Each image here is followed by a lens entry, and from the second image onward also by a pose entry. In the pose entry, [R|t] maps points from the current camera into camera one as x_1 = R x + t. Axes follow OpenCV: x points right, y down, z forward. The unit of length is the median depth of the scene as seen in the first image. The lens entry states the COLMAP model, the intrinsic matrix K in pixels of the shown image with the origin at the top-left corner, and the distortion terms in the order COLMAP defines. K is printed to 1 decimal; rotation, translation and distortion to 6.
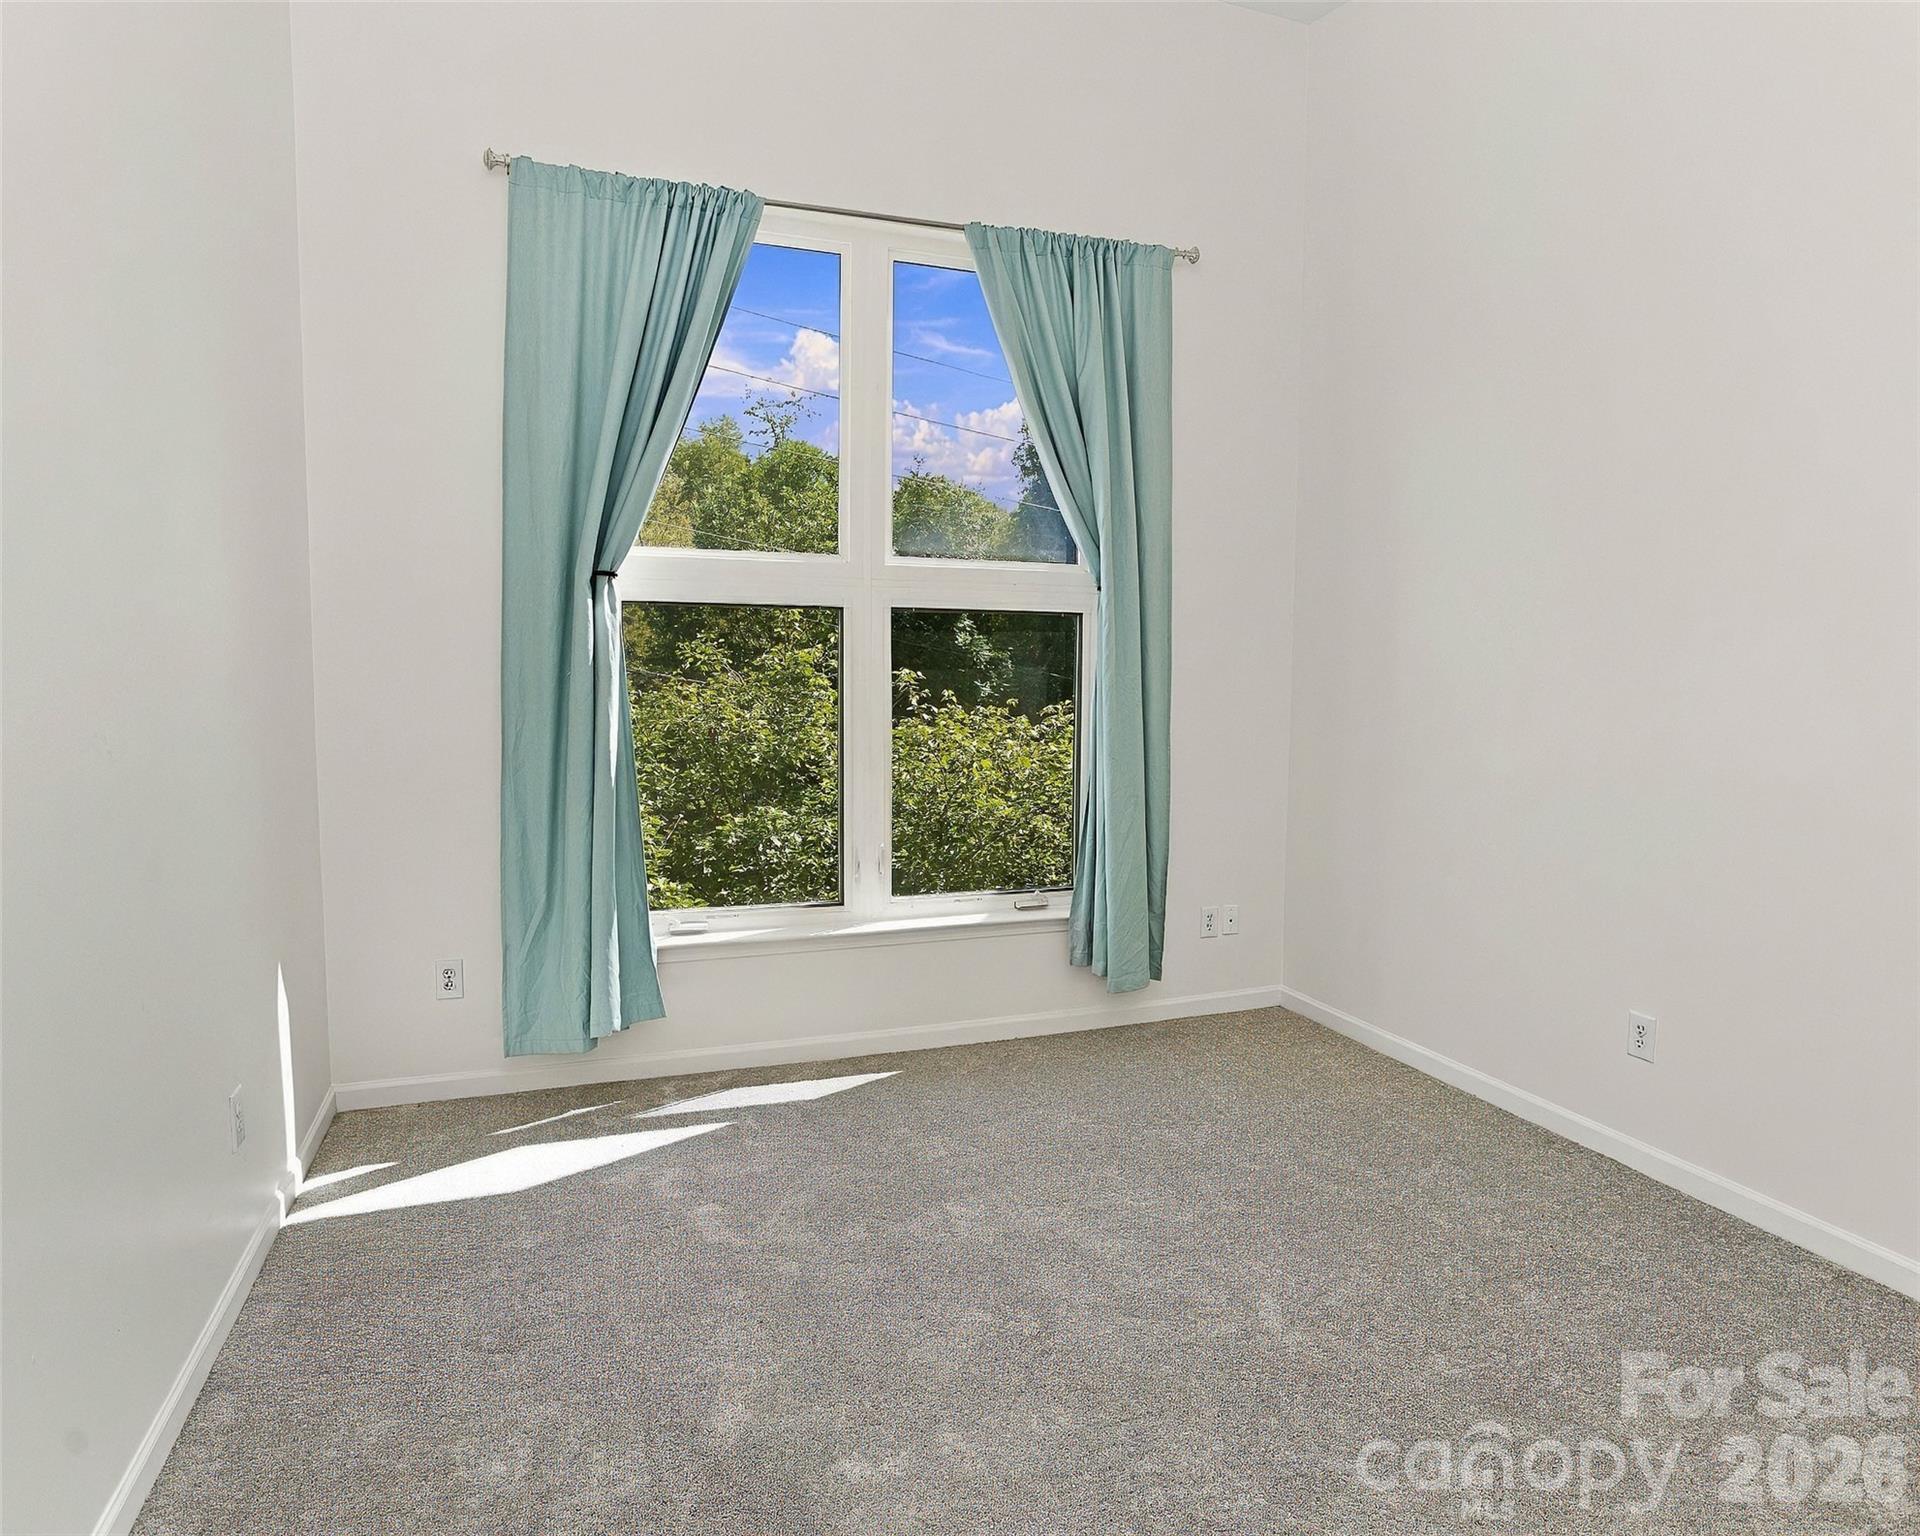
lens RADIAL K [[1164.6, 0, 976.3], [0, 1164.6, 758.9], [0, 0, 1]] dist [-0.063255, 0.043241]
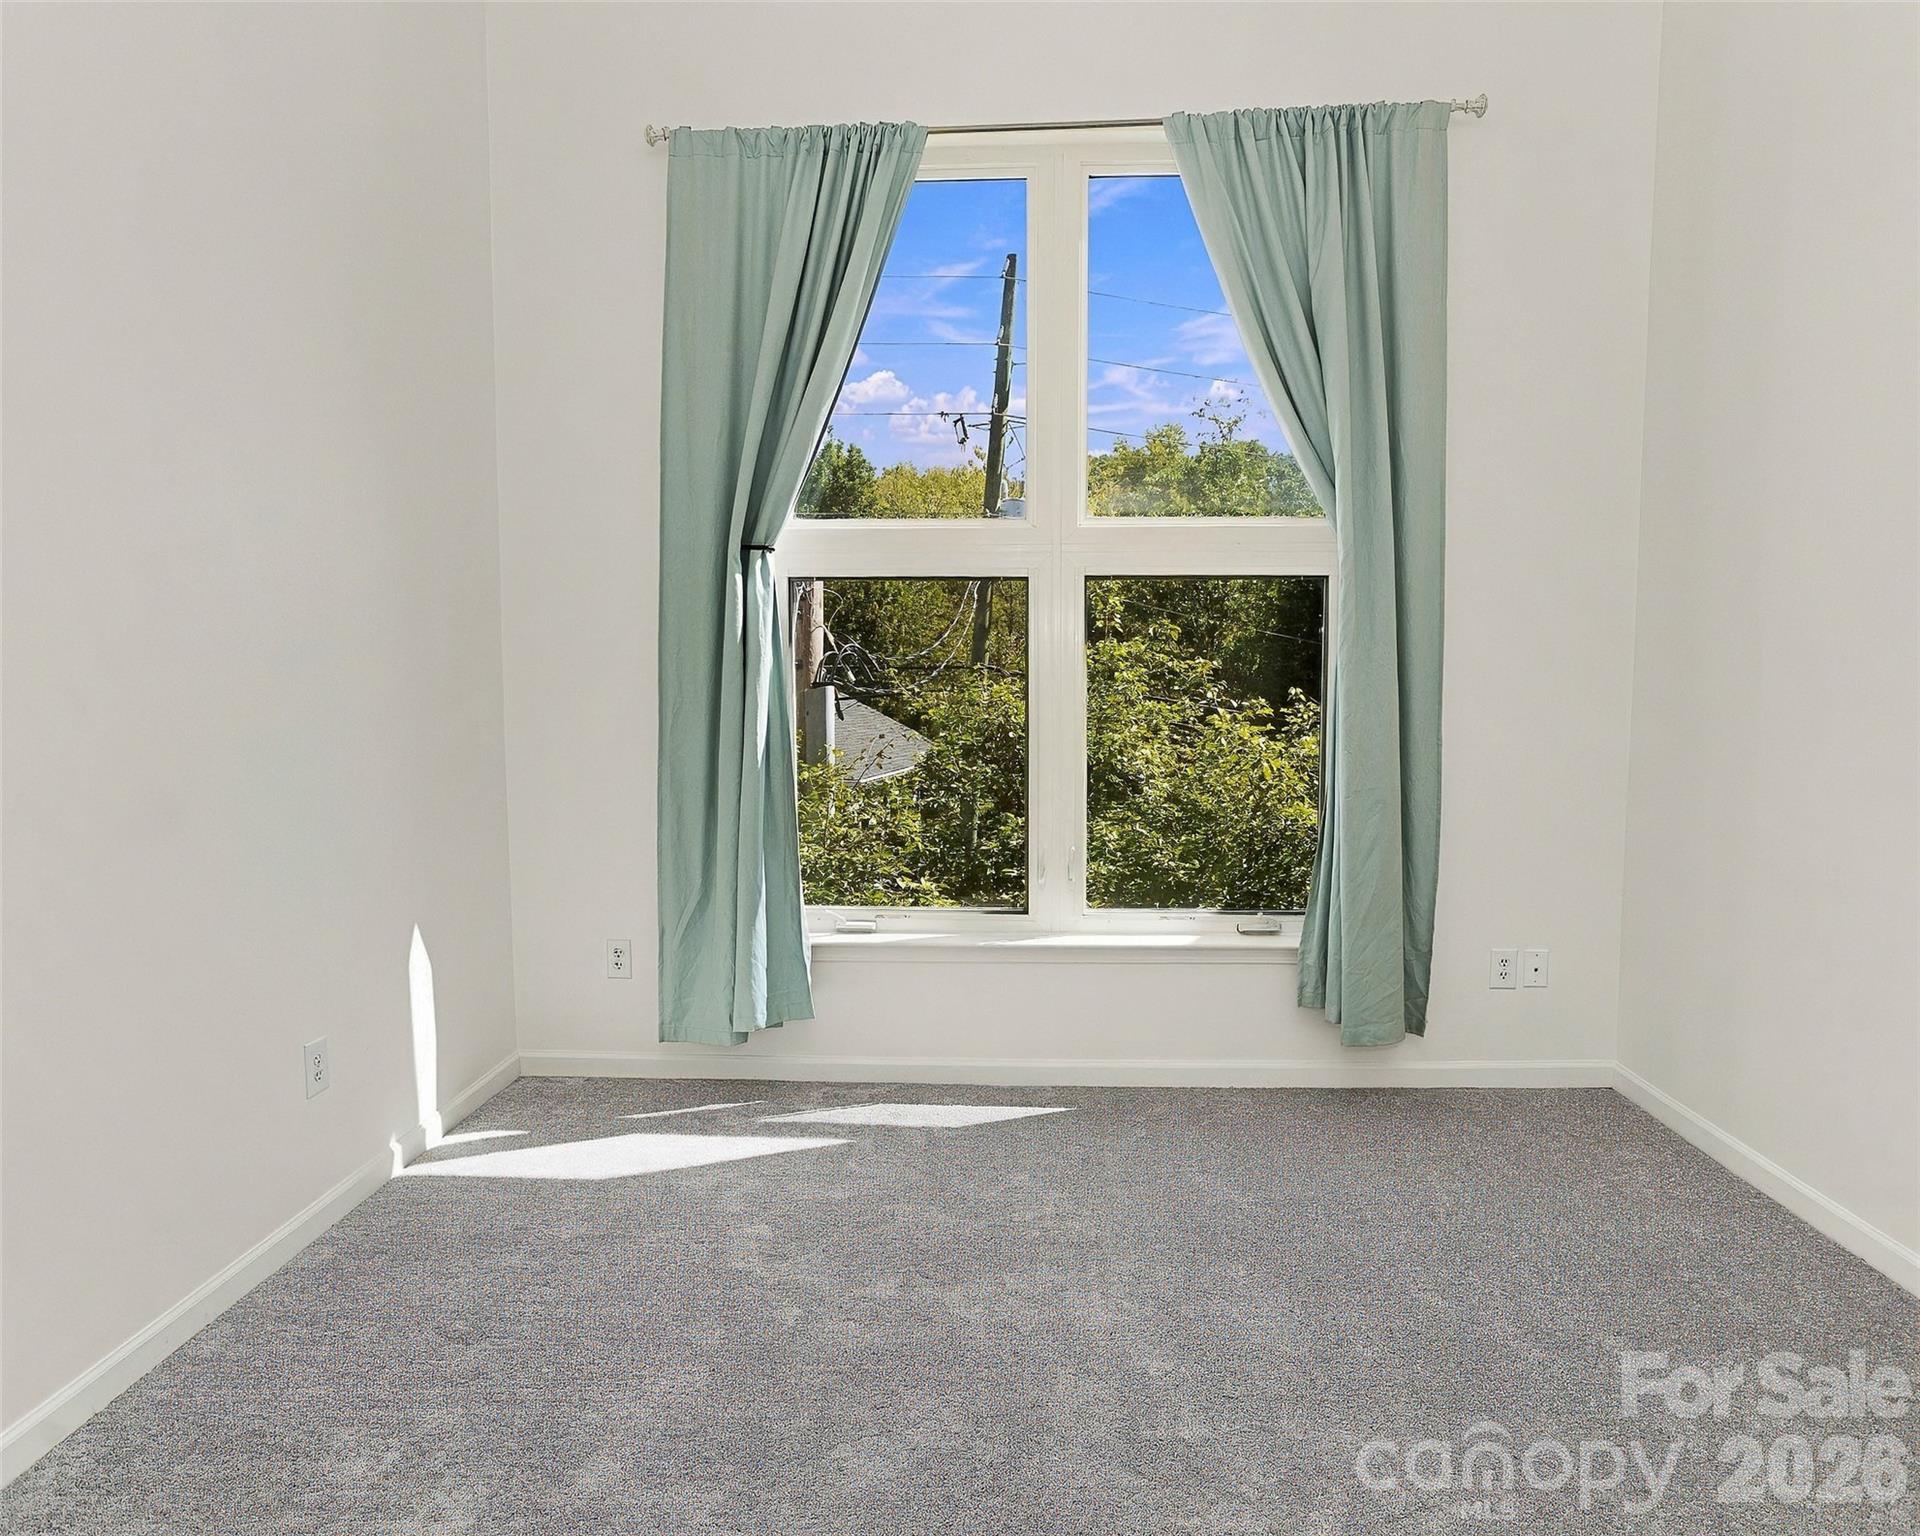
lens RADIAL K [[1195.3, 0, 921.0], [0, 1195.3, 767.8], [0, 0, 1]] dist [-0.067588, 0.056877]
pose [[0.915505, 0.021418, -0.401735, 0.181337], [-0.021585, 0.999759, 0.004112, 0.013170], [0.401726, 0.004906, 0.915747, 0.137723]]
